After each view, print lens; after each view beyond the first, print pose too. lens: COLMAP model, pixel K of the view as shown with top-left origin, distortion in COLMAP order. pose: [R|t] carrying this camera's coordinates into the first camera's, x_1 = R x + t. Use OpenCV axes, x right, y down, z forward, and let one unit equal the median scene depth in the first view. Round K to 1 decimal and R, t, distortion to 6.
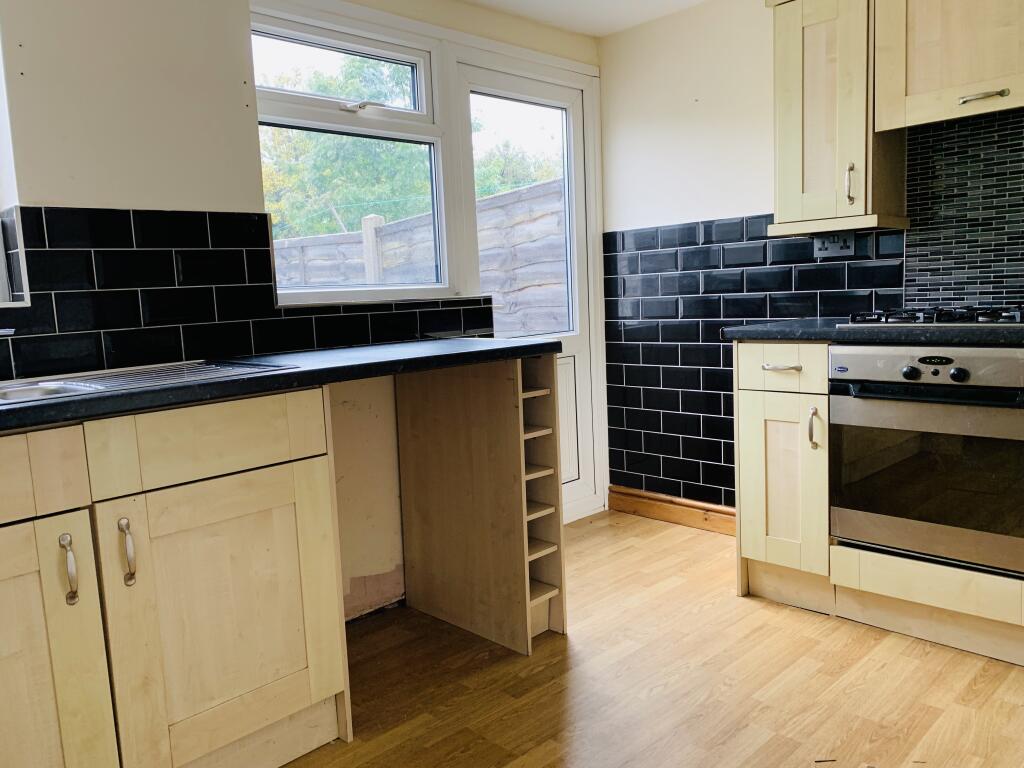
lens RADIAL K [[776.1, 0, 513.3], [0, 776.1, 384.4], [0, 0, 1]] dist [-0.000313, -0.001306]
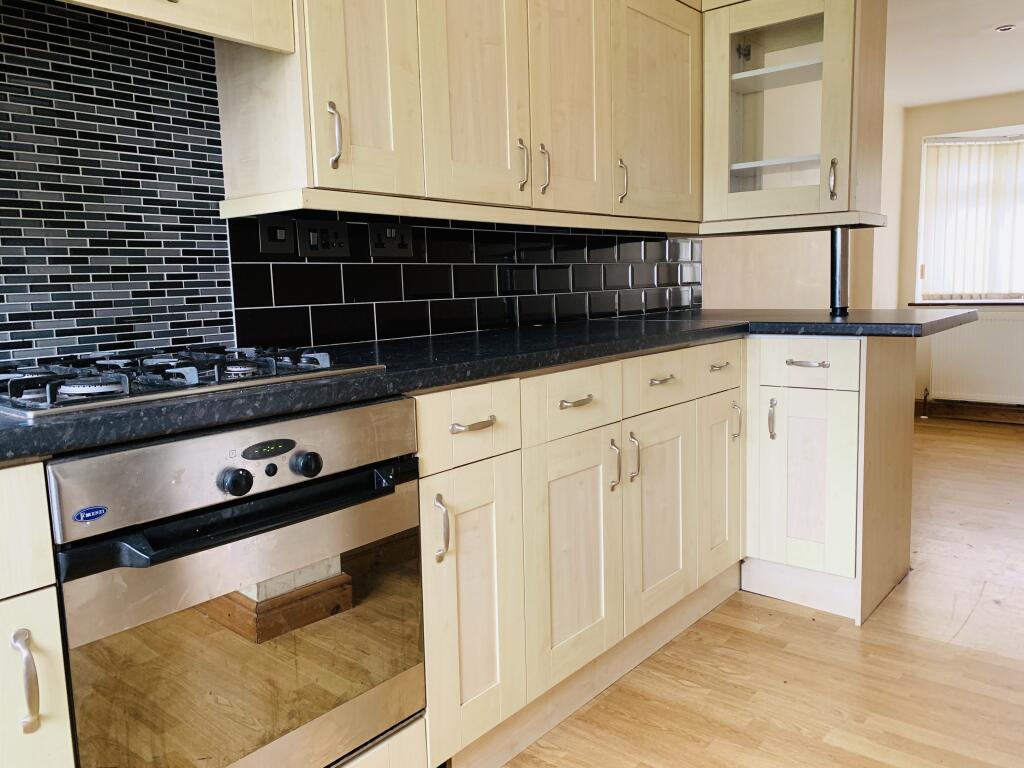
lens RADIAL K [[776.1, 0, 512.9], [0, 776.1, 379.3], [0, 0, 1]] dist [-0.000313, -0.001306]
pose [[-0.113458, -0.078530, 0.990434, -0.013238], [0.151053, 0.983920, 0.095317, -0.095109], [-0.981993, 0.160423, -0.099771, 0.792824]]
